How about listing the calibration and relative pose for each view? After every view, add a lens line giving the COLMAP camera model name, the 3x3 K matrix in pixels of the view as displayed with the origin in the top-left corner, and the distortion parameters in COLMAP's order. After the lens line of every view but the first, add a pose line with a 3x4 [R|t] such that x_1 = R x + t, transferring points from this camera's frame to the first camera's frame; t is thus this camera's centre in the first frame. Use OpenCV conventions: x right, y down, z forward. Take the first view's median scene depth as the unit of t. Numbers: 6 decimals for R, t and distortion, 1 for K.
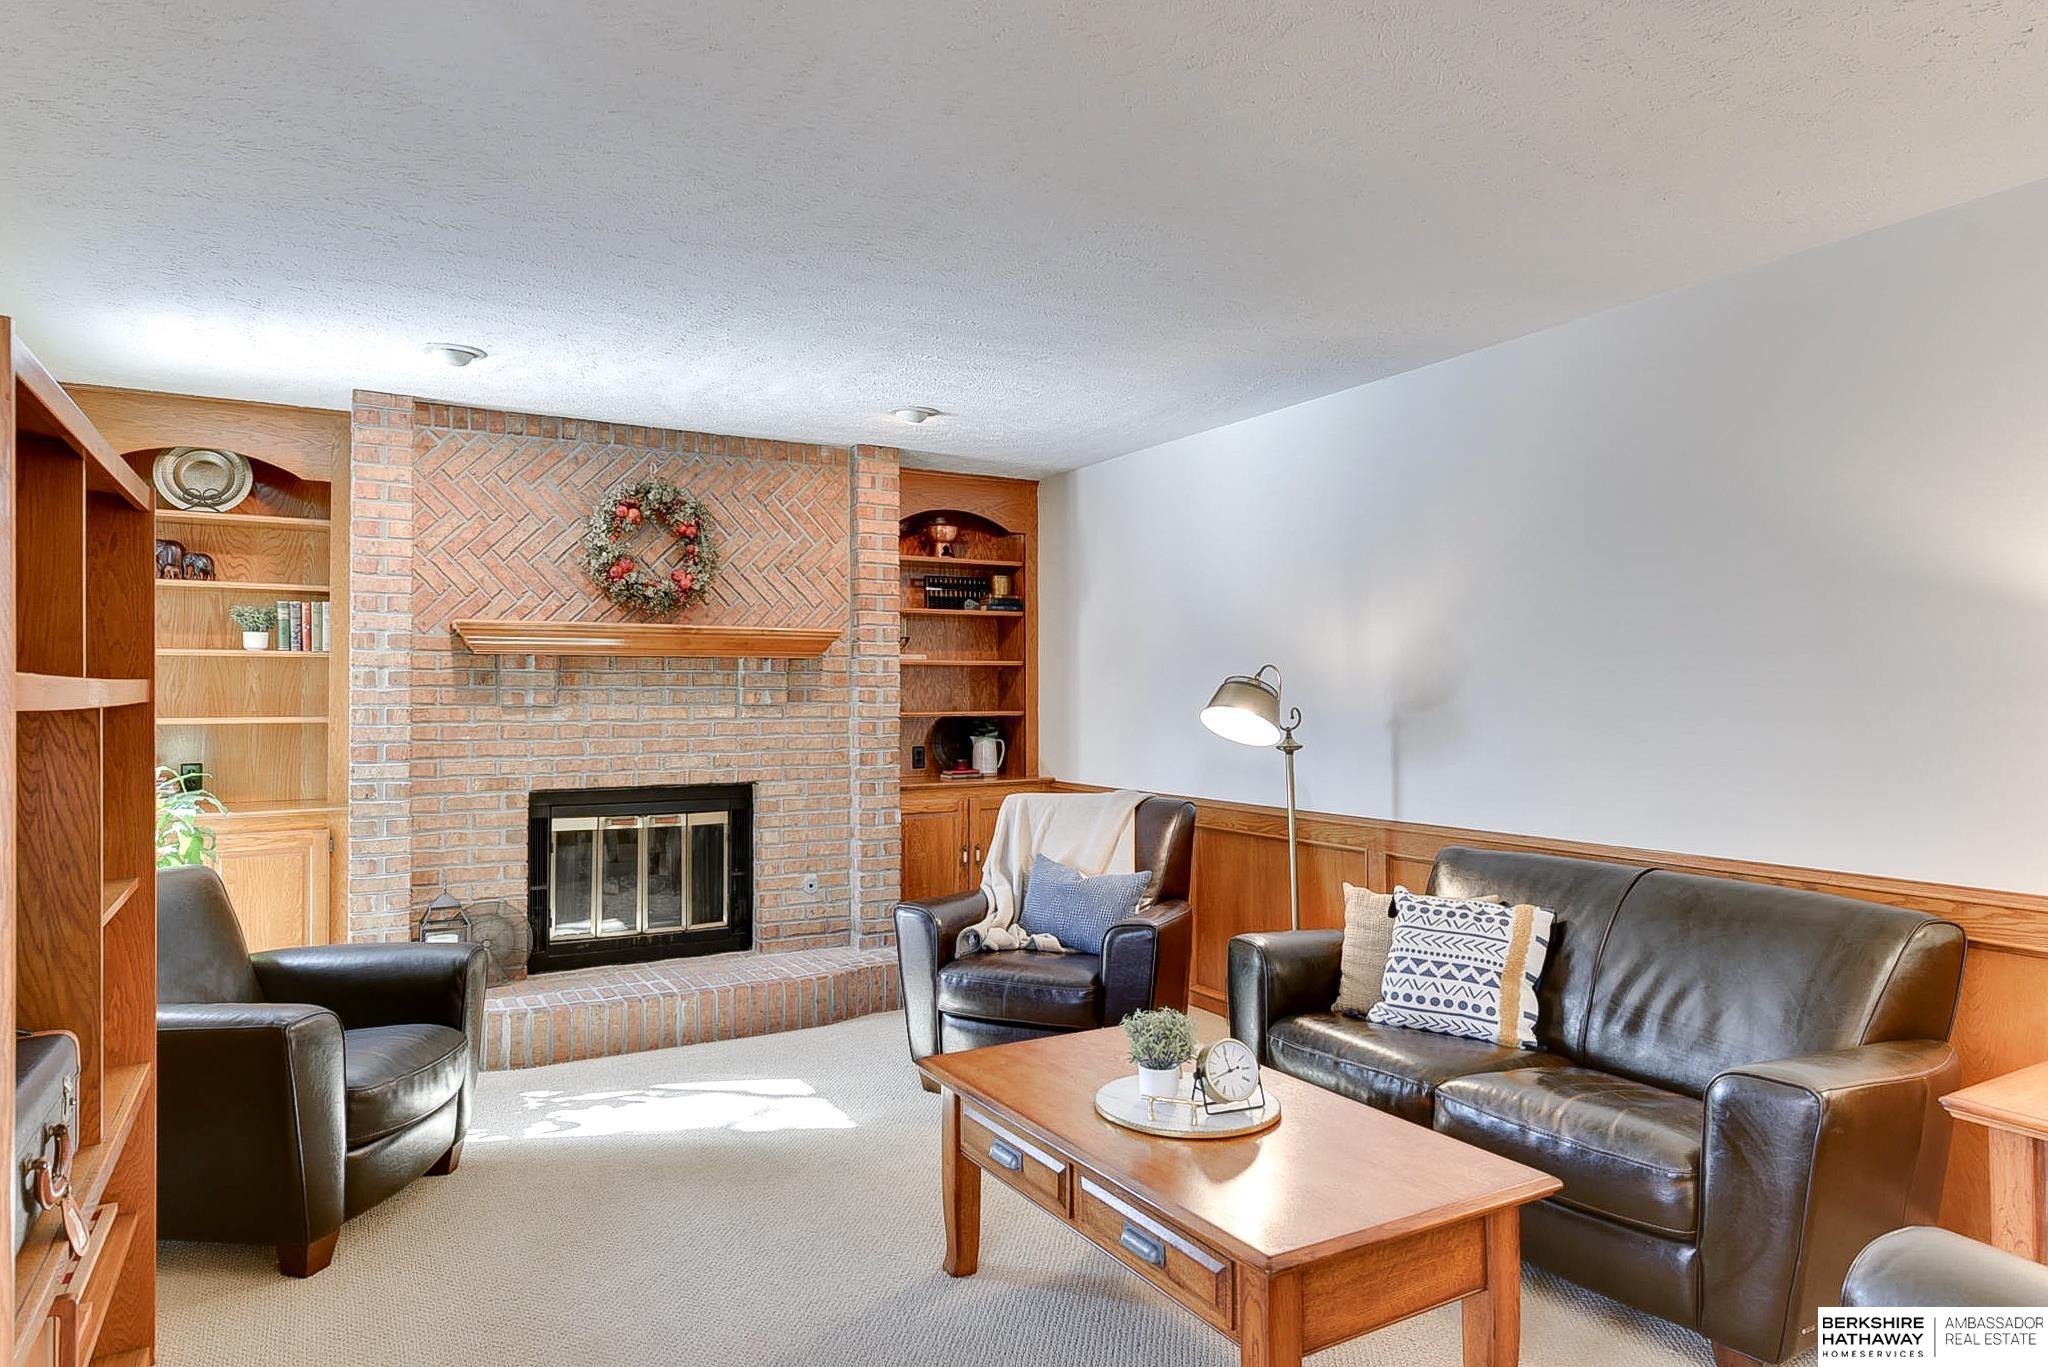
lens RADIAL K [[1244.2, 0, 1020.0], [0, 1244.2, 669.6], [0, 0, 1]] dist [0.015355, -0.000744]
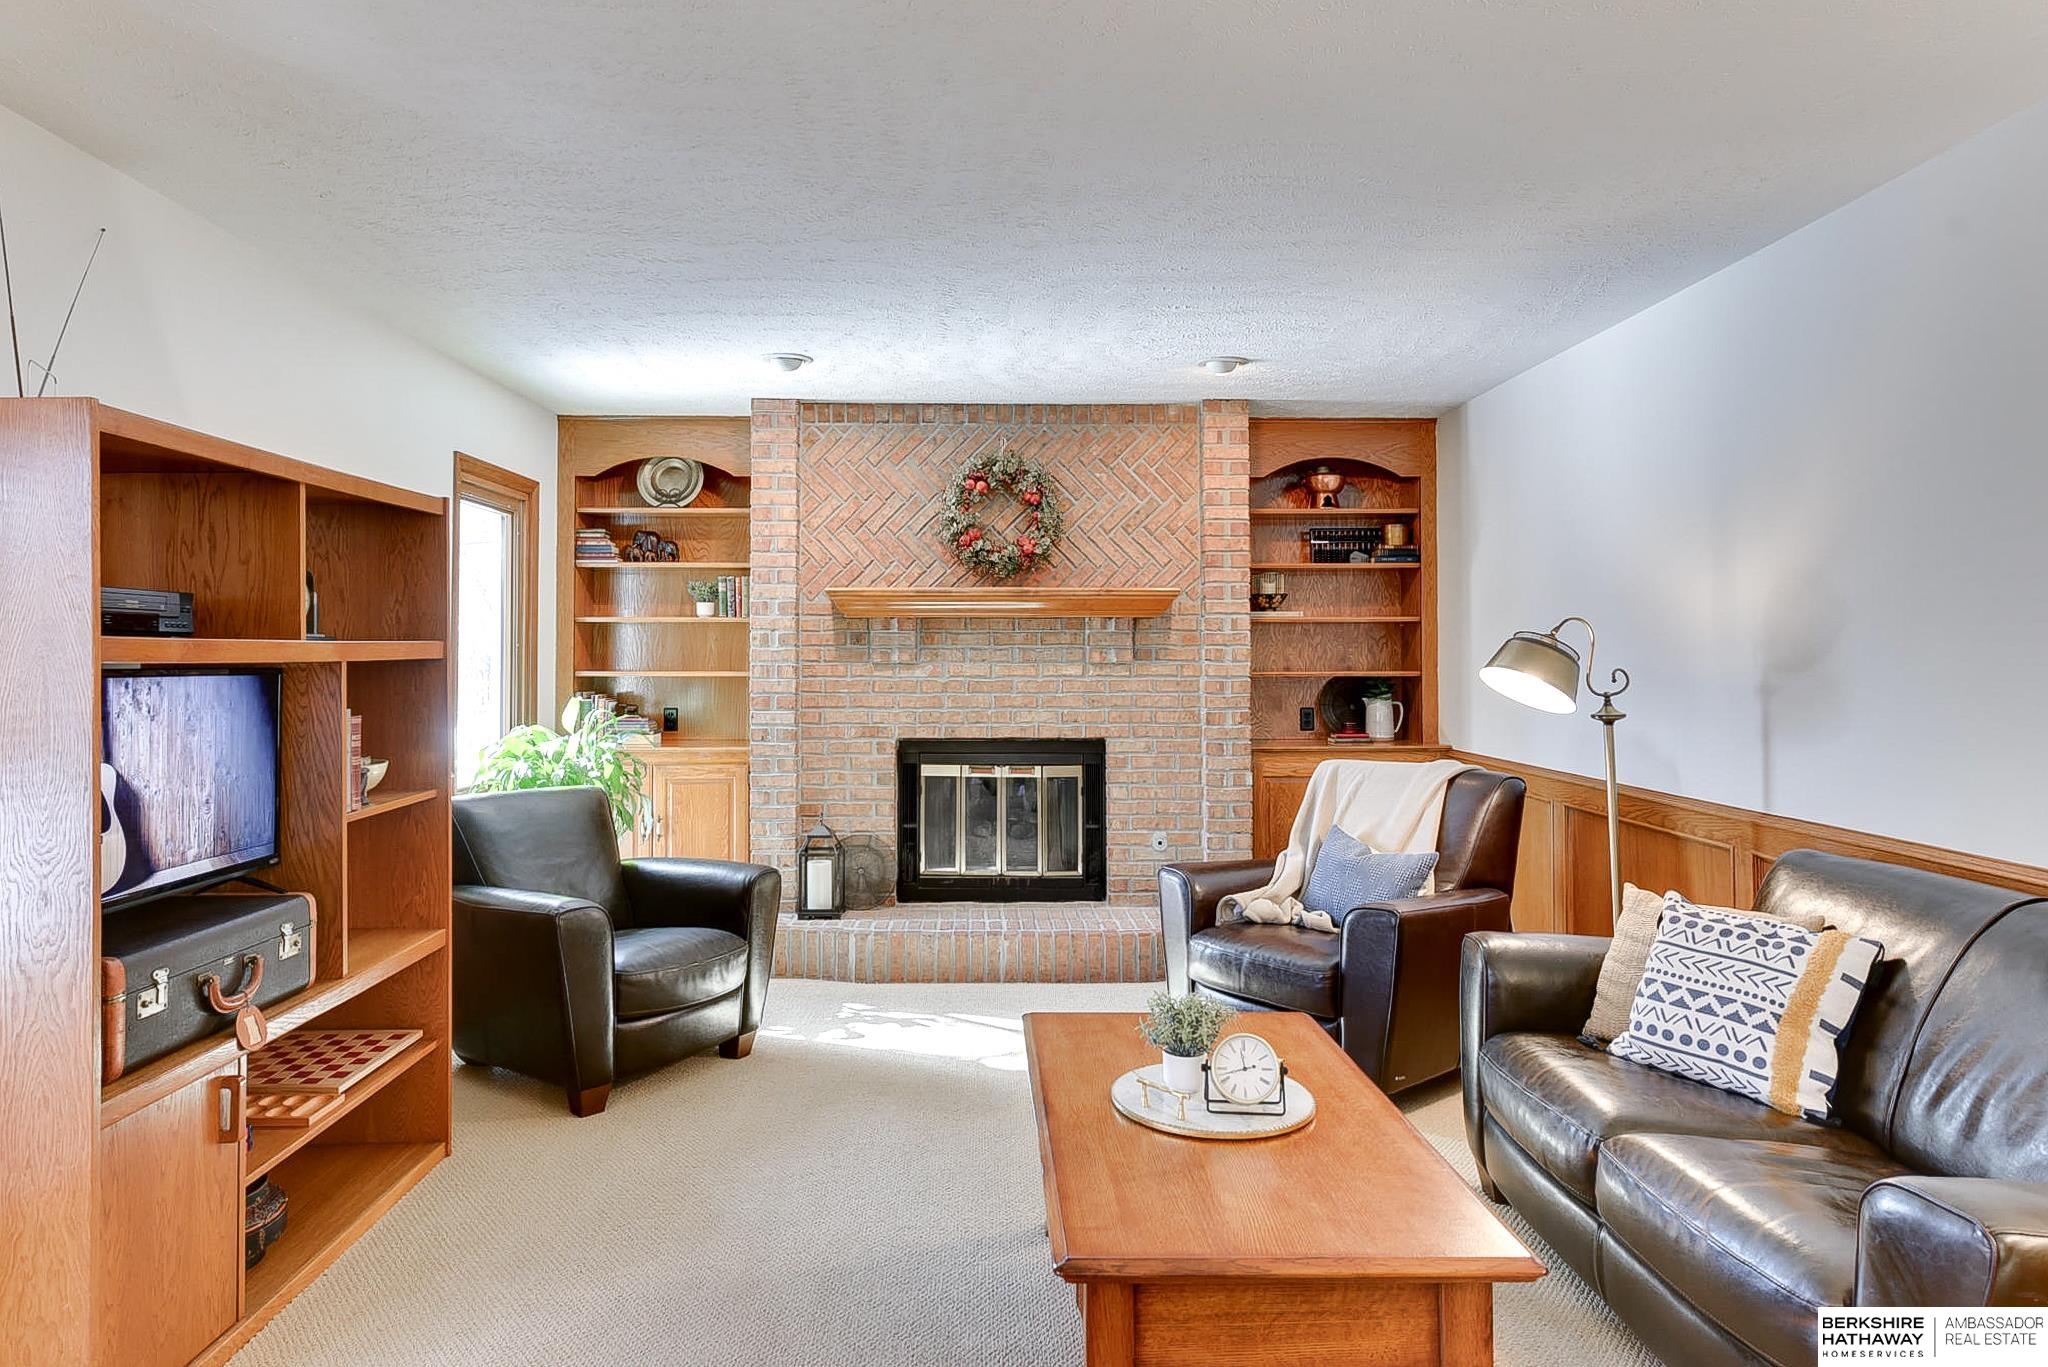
lens RADIAL K [[1244.2, 0, 987.0], [0, 1244.2, 630.2], [0, 0, 1]] dist [0.015355, -0.000744]
pose [[0.873926, -0.008961, -0.485976, 0.236679], [0.009495, 0.999954, -0.001364, 0.001828], [0.485966, -0.003422, 0.873971, 0.063742]]
